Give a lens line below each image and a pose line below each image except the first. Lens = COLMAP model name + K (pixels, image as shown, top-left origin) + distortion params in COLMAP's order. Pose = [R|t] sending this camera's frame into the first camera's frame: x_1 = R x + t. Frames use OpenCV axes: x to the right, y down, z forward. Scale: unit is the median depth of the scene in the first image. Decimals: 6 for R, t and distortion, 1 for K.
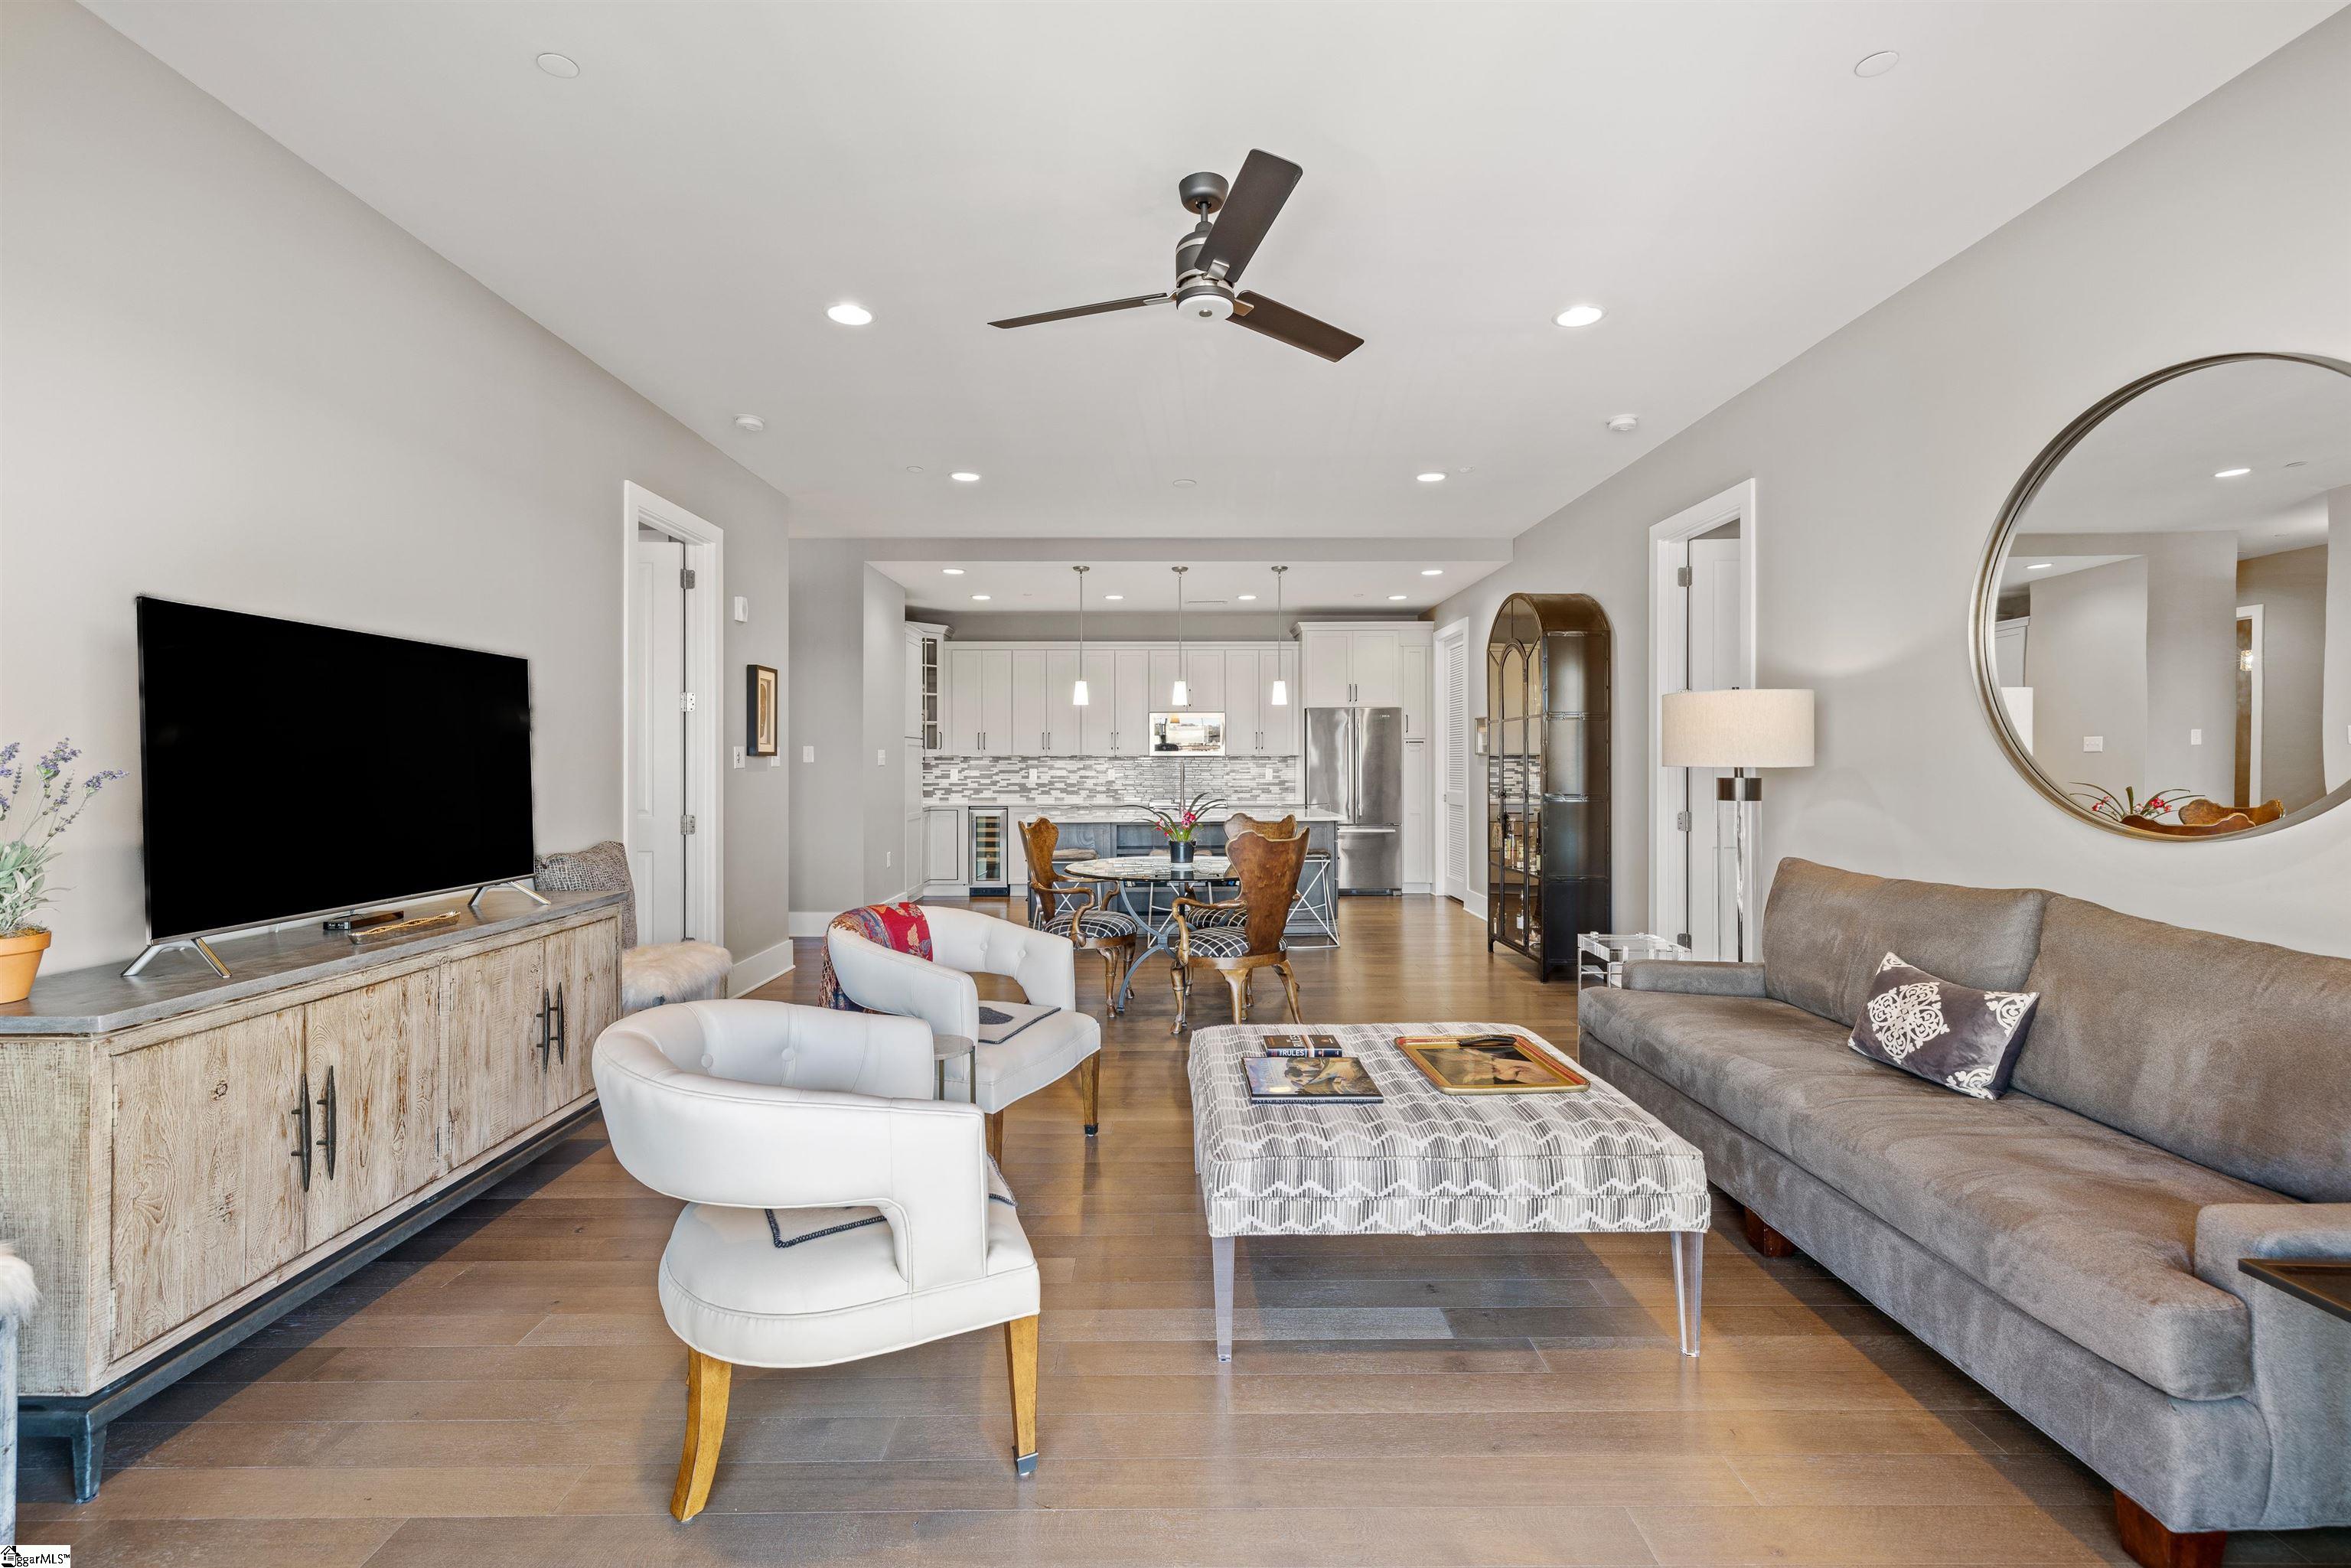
lens RADIAL K [[990.9, 0, 1178.0], [0, 990.9, 762.7], [0, 0, 1]] dist [0.000801, -0.000342]
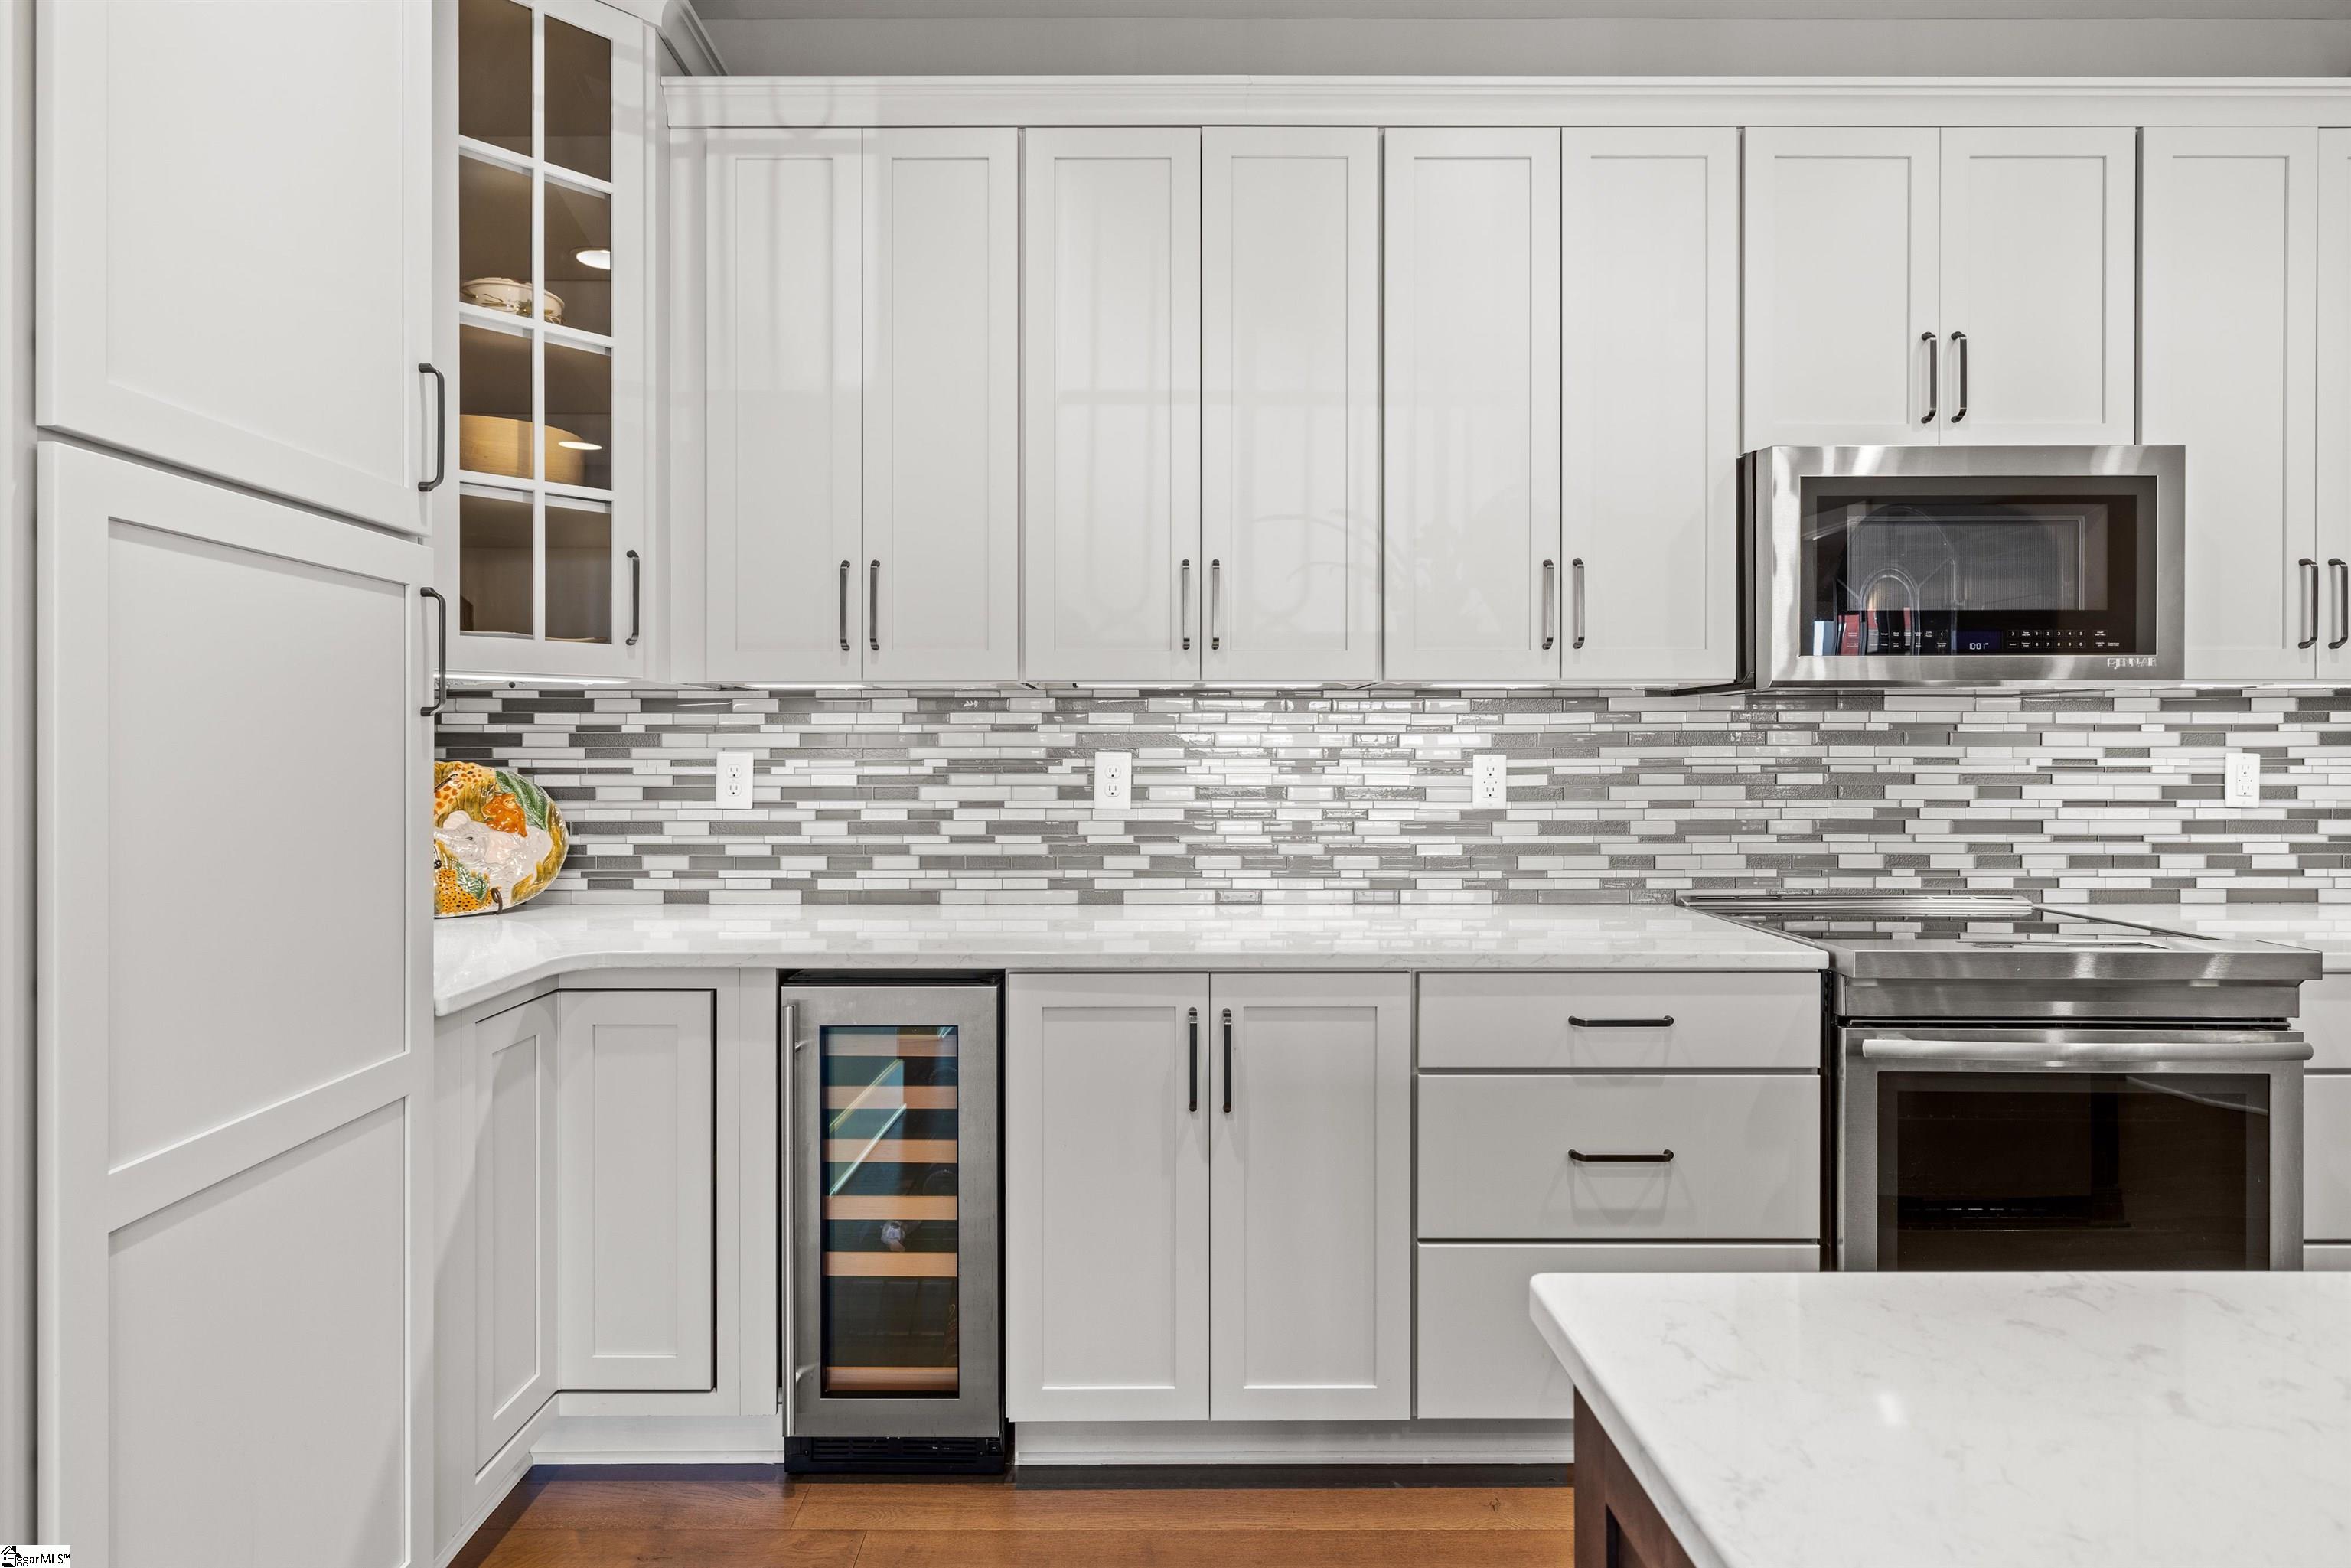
lens RADIAL K [[1272.5, 0, 1149.2], [0, 1272.5, 753.3], [0, 0, 1]] dist [-0.001881, 0.000858]
pose [[0.999967, 0.000078, -0.008111, -0.248552], [-0.000055, 0.999996, 0.002864, 0.010075], [0.008111, -0.002863, 0.999963, 1.334895]]
